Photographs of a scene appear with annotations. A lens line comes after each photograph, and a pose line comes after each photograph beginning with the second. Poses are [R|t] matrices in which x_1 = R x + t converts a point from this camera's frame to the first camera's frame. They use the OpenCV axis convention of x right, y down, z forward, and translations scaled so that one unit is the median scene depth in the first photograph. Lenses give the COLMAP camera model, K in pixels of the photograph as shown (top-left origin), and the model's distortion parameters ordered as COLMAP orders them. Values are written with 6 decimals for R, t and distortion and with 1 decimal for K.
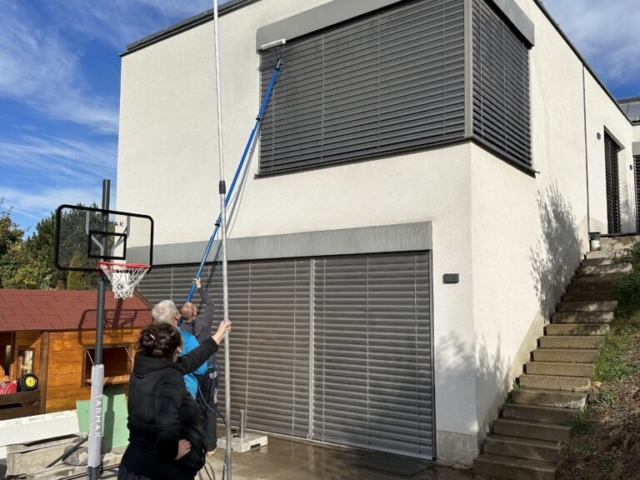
lens RADIAL K [[583.2, 0, 321.9], [0, 583.2, 255.3], [0, 0, 1]] dist [0.148486, -0.191907]
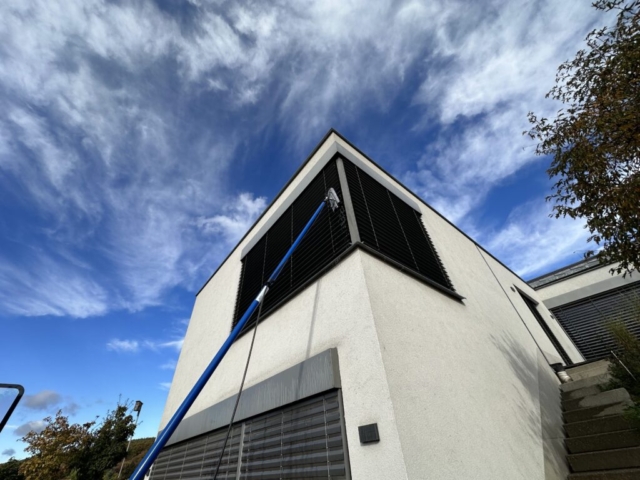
lens RADIAL K [[254.5, 0, 328.5], [0, 254.5, 239.5], [0, 0, 1]] dist [-0.009170, -0.000354]
pose [[0.968127, -0.216434, -0.126040, 0.227507], [0.097939, 0.790312, -0.604827, 0.030499], [0.230516, 0.573205, 0.786320, 0.579043]]
